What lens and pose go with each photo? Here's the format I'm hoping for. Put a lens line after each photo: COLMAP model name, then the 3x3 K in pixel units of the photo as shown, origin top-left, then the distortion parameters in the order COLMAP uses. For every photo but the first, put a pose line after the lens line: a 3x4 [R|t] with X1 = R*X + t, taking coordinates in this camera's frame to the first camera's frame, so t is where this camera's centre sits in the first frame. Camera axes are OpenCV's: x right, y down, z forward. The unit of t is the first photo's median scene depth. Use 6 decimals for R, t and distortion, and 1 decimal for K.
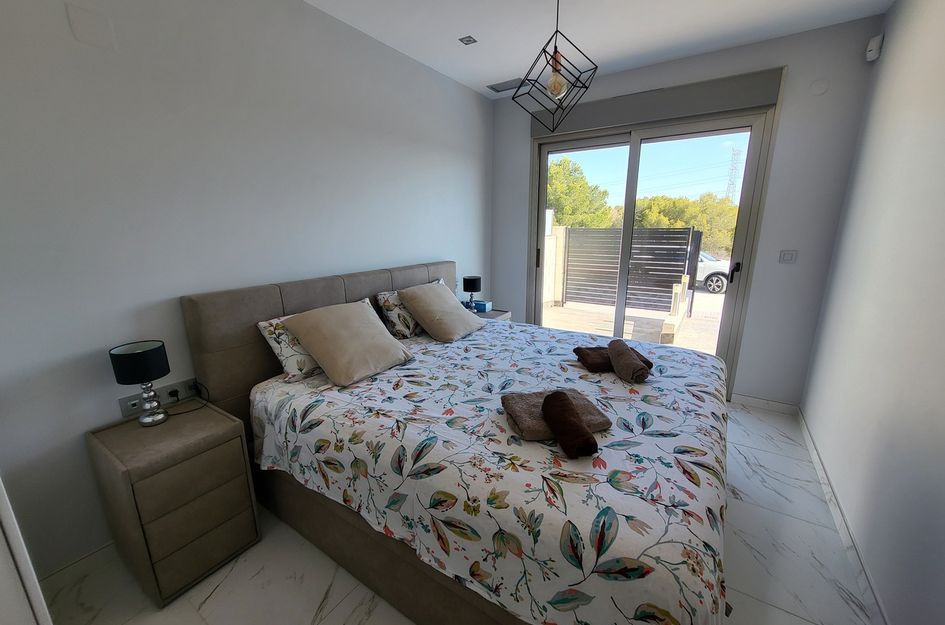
lens RADIAL K [[367.7, 0, 476.8], [0, 367.7, 314.4], [0, 0, 1]] dist [-0.000262, -0.000308]
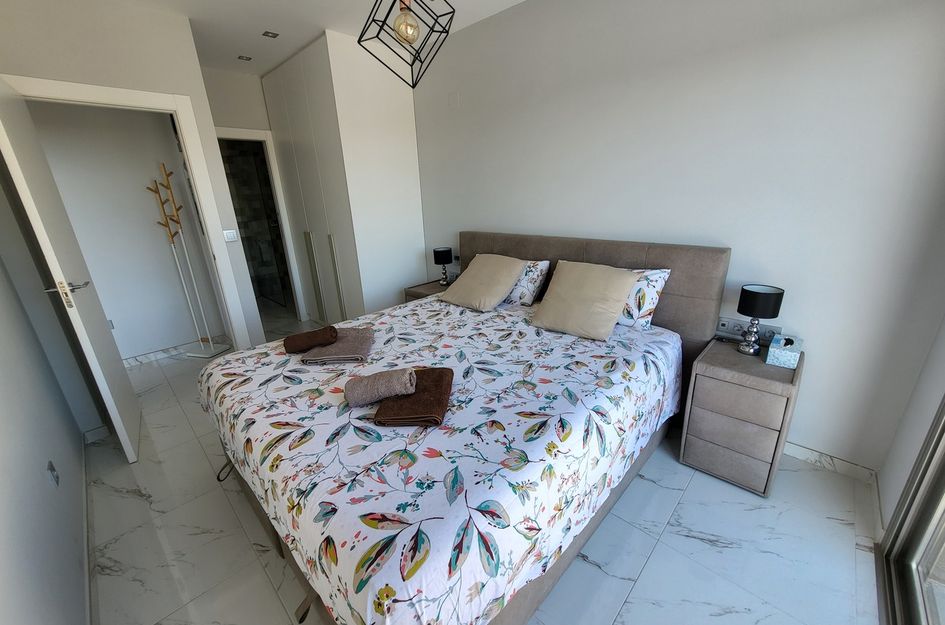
lens RADIAL K [[367.7, 0, 476.8], [0, 367.7, 314.4], [0, 0, 1]] dist [-0.000262, -0.000308]
pose [[-0.180629, 0.326106, -0.927916, 1.073185], [-0.193940, 0.913102, 0.358653, -0.336720], [0.964241, 0.244743, -0.101687, 1.287373]]
